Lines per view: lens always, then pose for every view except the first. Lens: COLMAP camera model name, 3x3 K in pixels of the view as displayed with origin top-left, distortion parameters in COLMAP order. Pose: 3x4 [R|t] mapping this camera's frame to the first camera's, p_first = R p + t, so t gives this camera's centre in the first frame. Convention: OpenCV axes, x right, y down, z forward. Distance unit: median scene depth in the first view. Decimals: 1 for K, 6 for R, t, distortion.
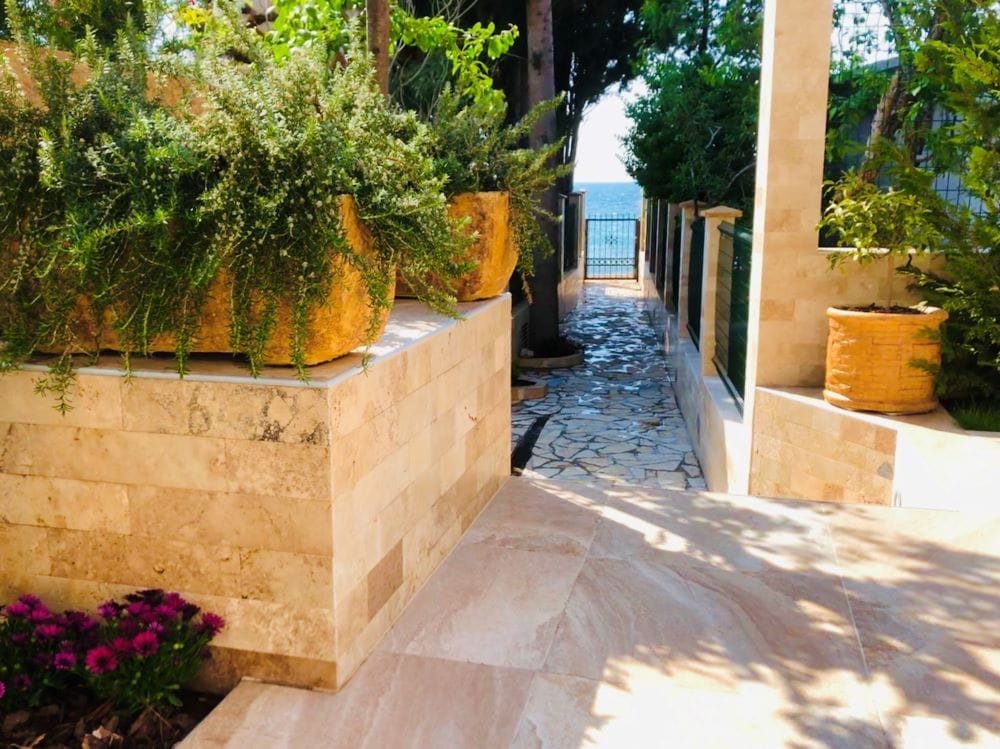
lens RADIAL K [[852.0, 0, 498.4], [0, 852.0, 374.3], [0, 0, 1]] dist [0.036847, 0.003114]
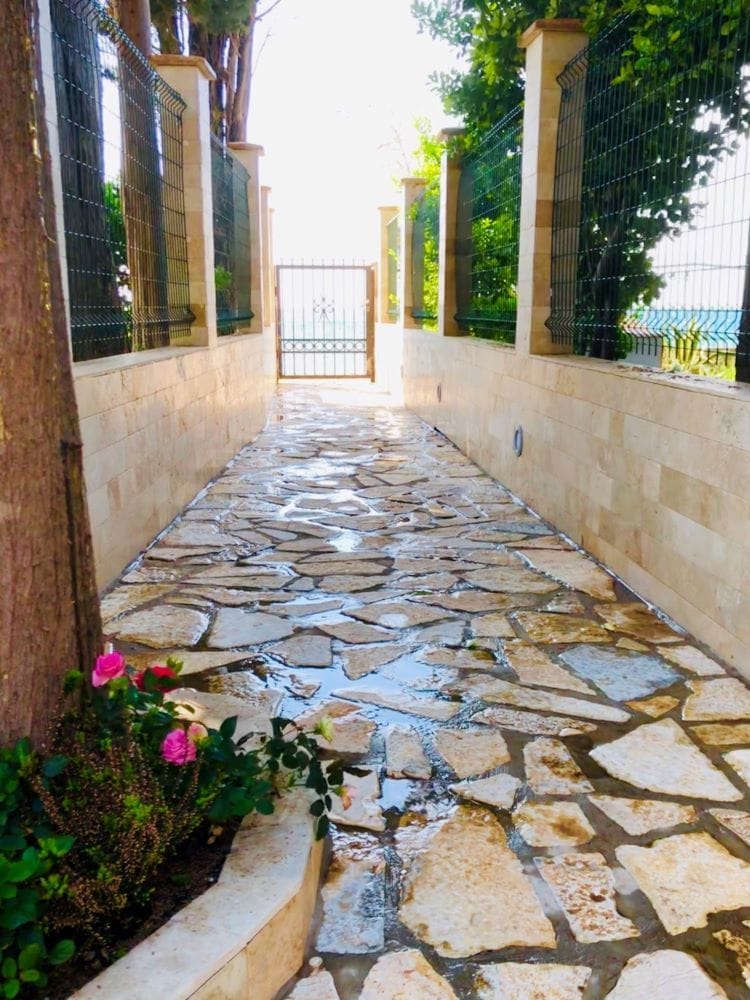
lens RADIAL K [[852.0, 0, 375.6], [0, 852.0, 499.5], [0, 0, 1]] dist [0.036847, 0.003114]
pose [[0.976207, -0.042601, 0.212615, 0.043678], [0.042234, 0.999088, 0.006271, -0.035732], [-0.212689, 0.002857, 0.977116, 0.463206]]
